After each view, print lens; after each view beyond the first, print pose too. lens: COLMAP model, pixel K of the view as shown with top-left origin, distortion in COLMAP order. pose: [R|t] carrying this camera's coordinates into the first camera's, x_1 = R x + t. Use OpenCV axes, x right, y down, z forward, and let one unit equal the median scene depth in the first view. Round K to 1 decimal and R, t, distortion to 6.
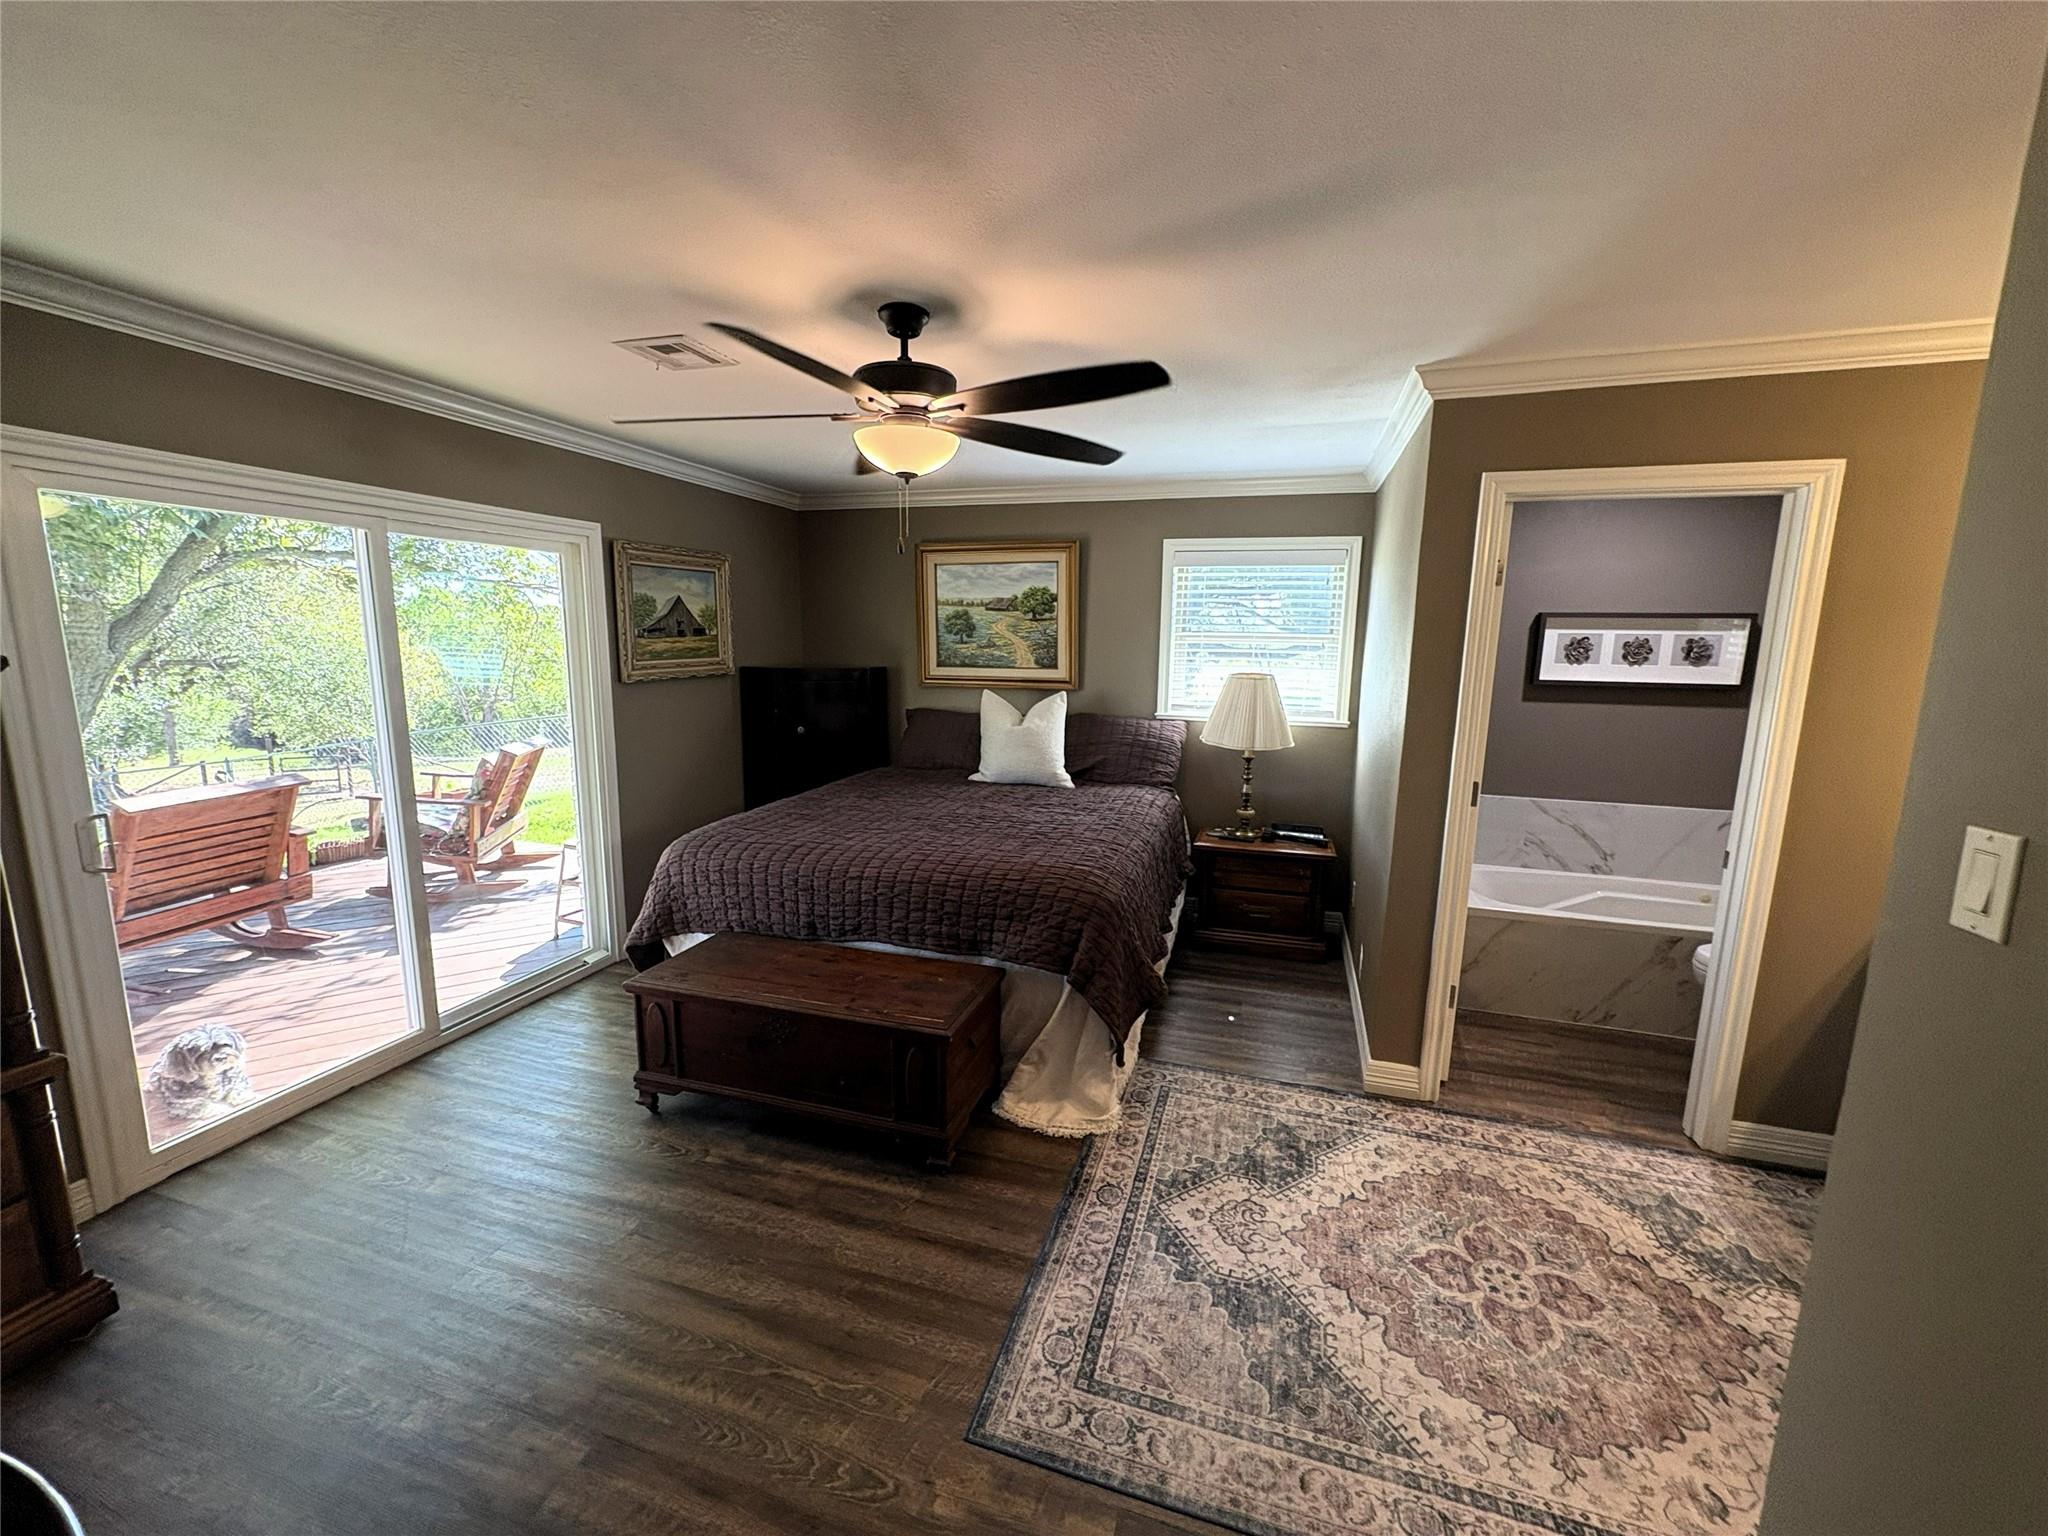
lens RADIAL K [[817.4, 0, 1024.7], [0, 817.4, 769.1], [0, 0, 1]] dist [0.005987, 0.000044]
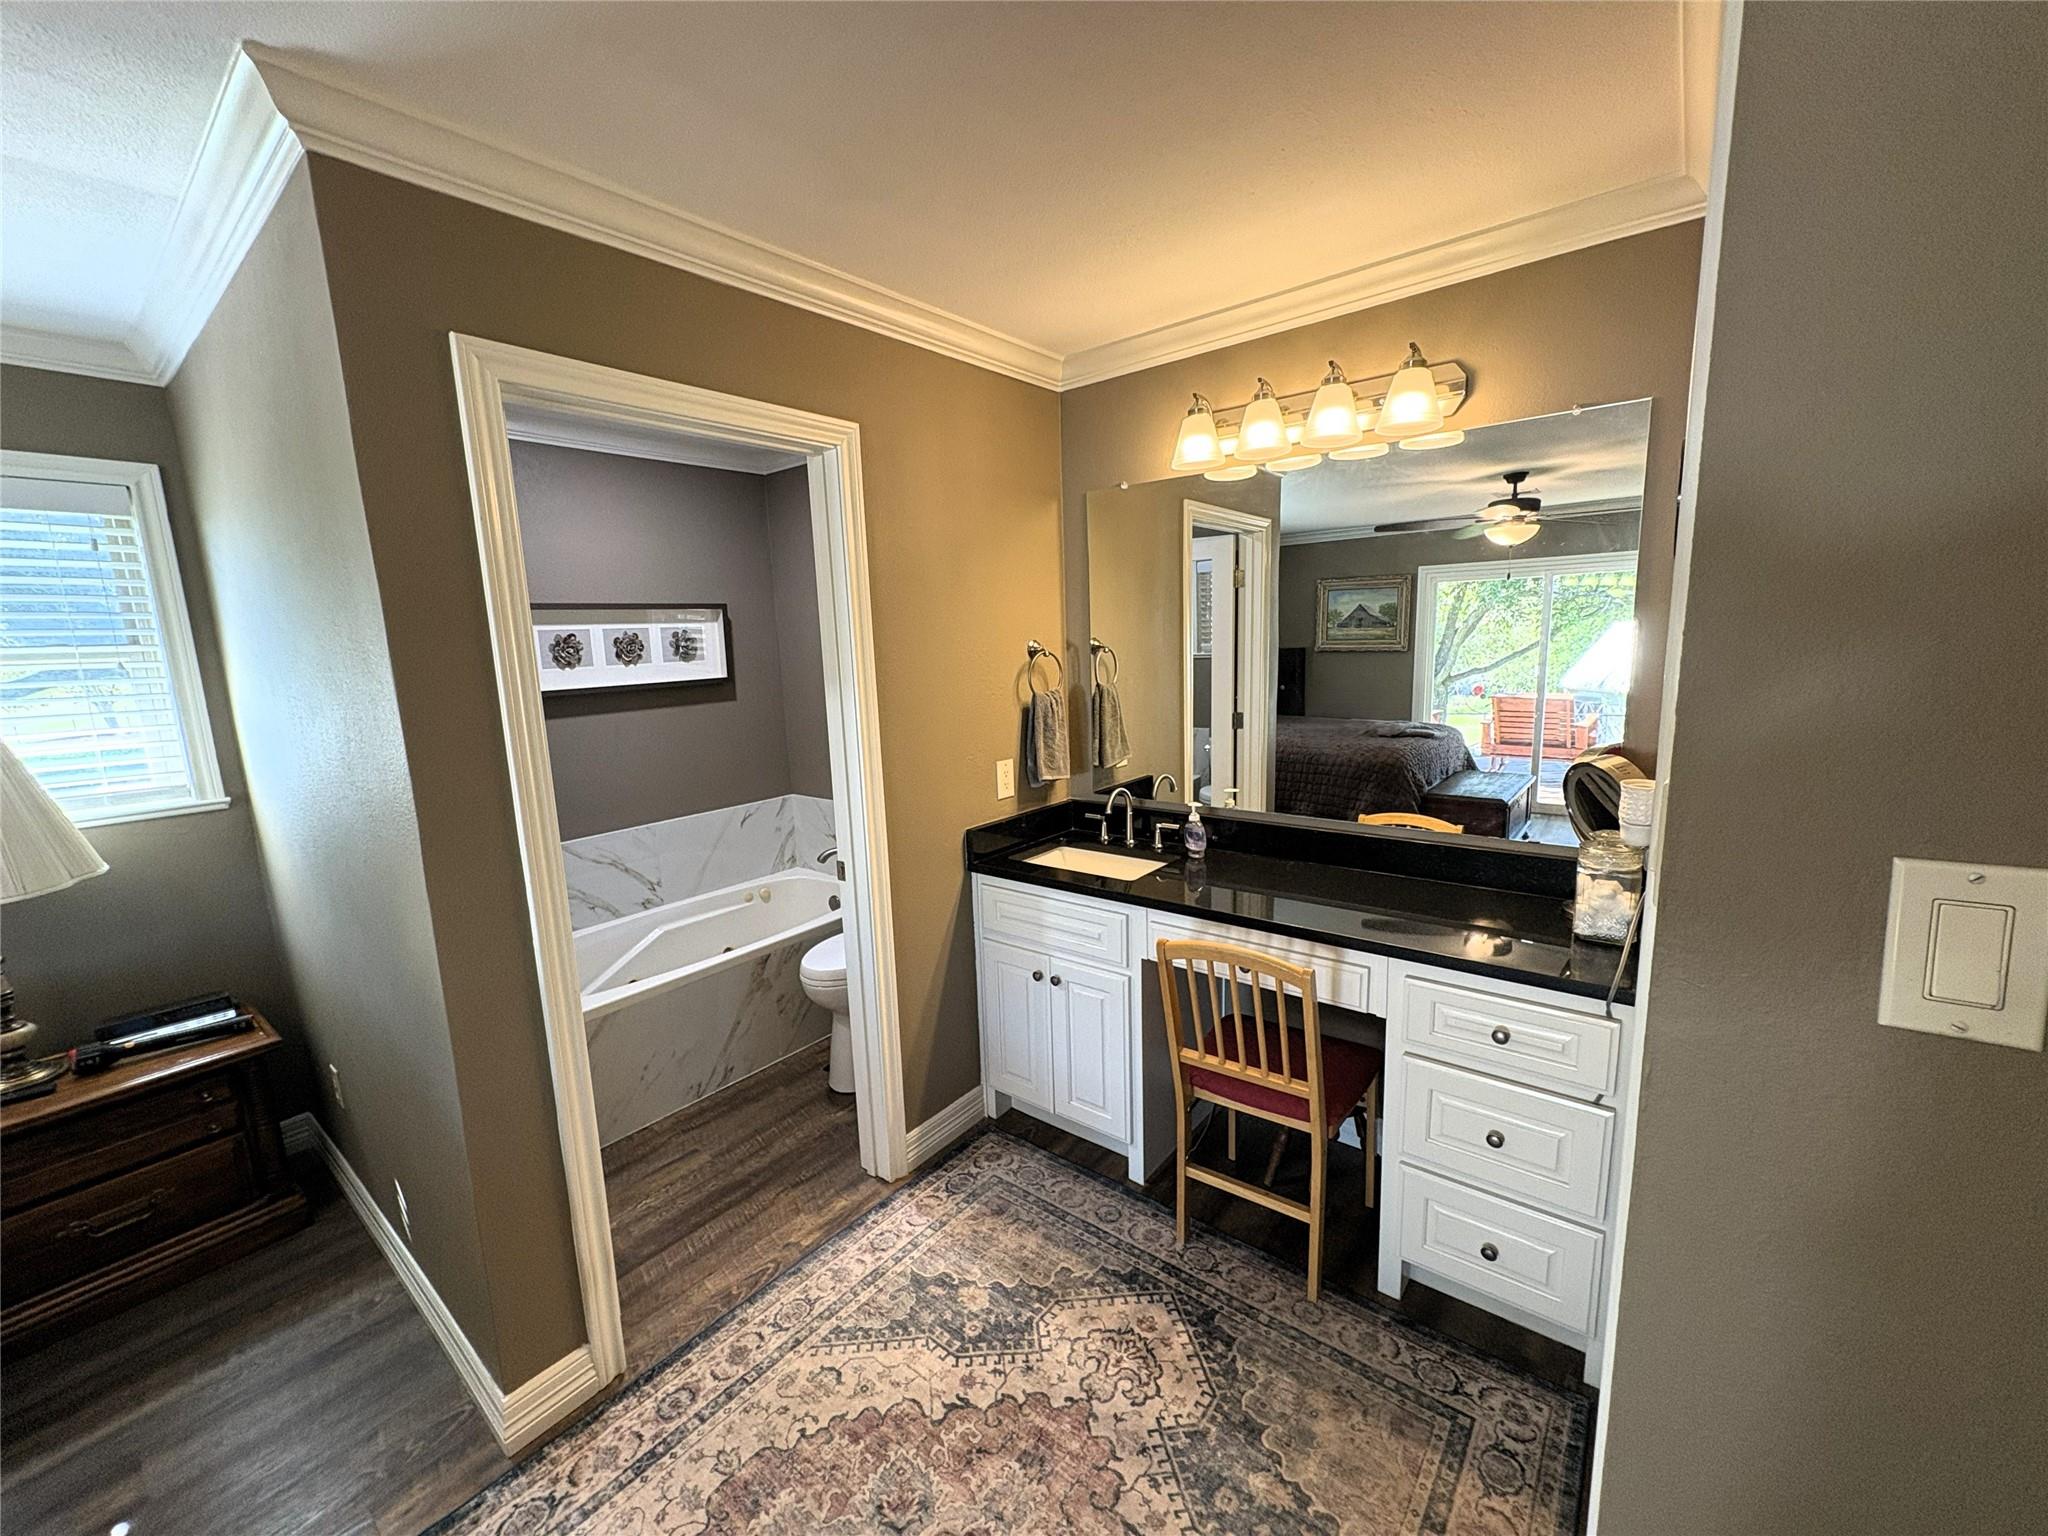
lens RADIAL K [[817.4, 0, 1019.4], [0, 817.4, 766.7], [0, 0, 1]] dist [0.005987, 0.000044]
pose [[0.365800, -0.179948, 0.913131, 0.129897], [0.194557, 0.974238, 0.114051, -0.059024], [-0.910131, 0.135936, 0.391386, 0.442653]]
